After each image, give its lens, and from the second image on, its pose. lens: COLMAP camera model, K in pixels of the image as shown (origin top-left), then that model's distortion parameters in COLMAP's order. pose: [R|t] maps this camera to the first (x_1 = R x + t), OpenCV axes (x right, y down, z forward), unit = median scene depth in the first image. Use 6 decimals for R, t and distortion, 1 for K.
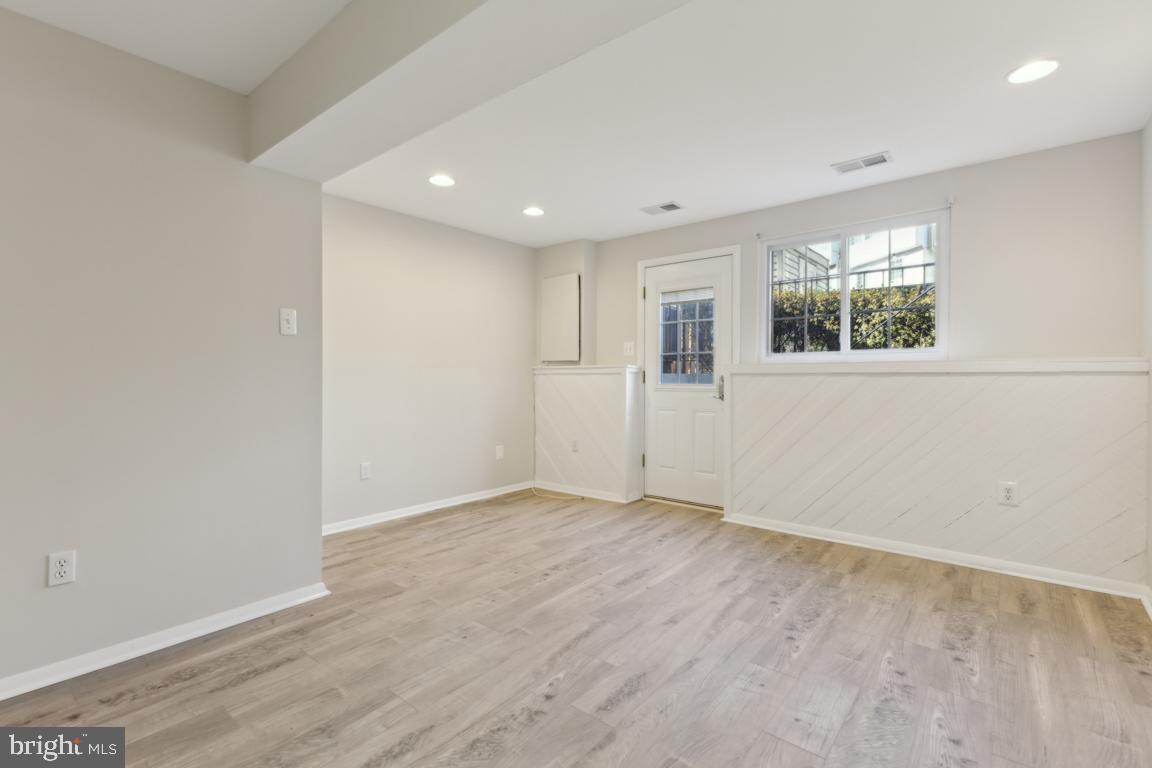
lens RADIAL K [[518.4, 0, 580.2], [0, 518.4, 370.8], [0, 0, 1]] dist [0.006204, 0.000270]
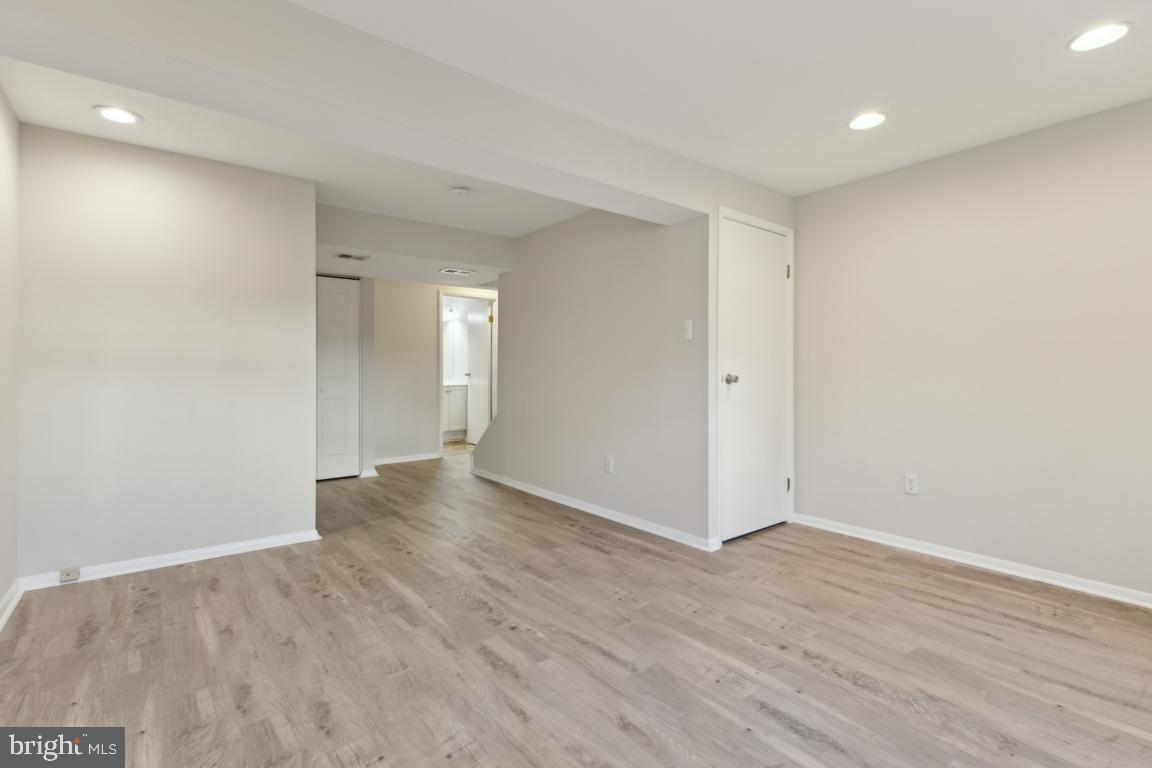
lens RADIAL K [[524.5, 0, 573.5], [0, 524.5, 373.6], [0, 0, 1]] dist [0.003781, 0.000475]
pose [[-0.212183, 0.003877, -0.977222, 0.654604], [0.010609, 0.999942, 0.001664, 0.009887], [0.977172, -0.010014, -0.212212, 0.814047]]
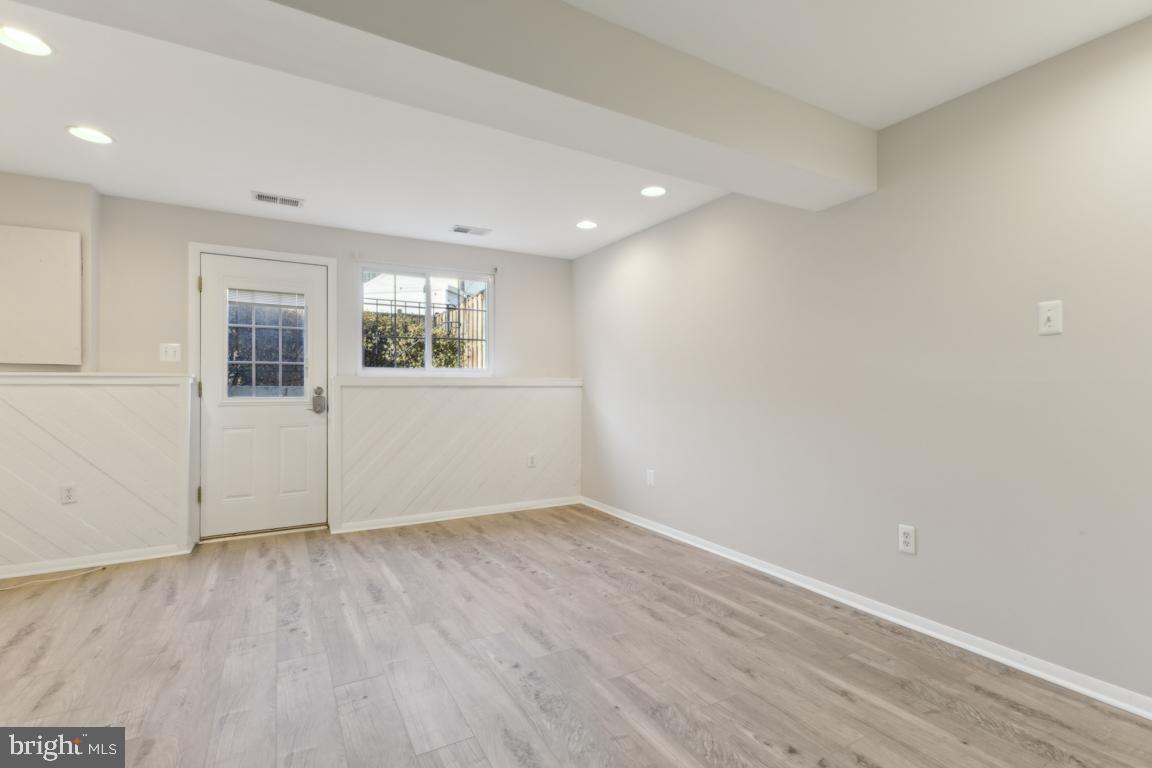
lens RADIAL K [[529.8, 0, 572.7], [0, 529.8, 377.1], [0, 0, 1]] dist [0.001857, -0.000026]
pose [[0.358228, 0.019141, 0.933438, -0.650833], [-0.009859, 0.999812, -0.016718, 0.001318], [-0.933582, -0.003214, 0.358349, 0.265360]]
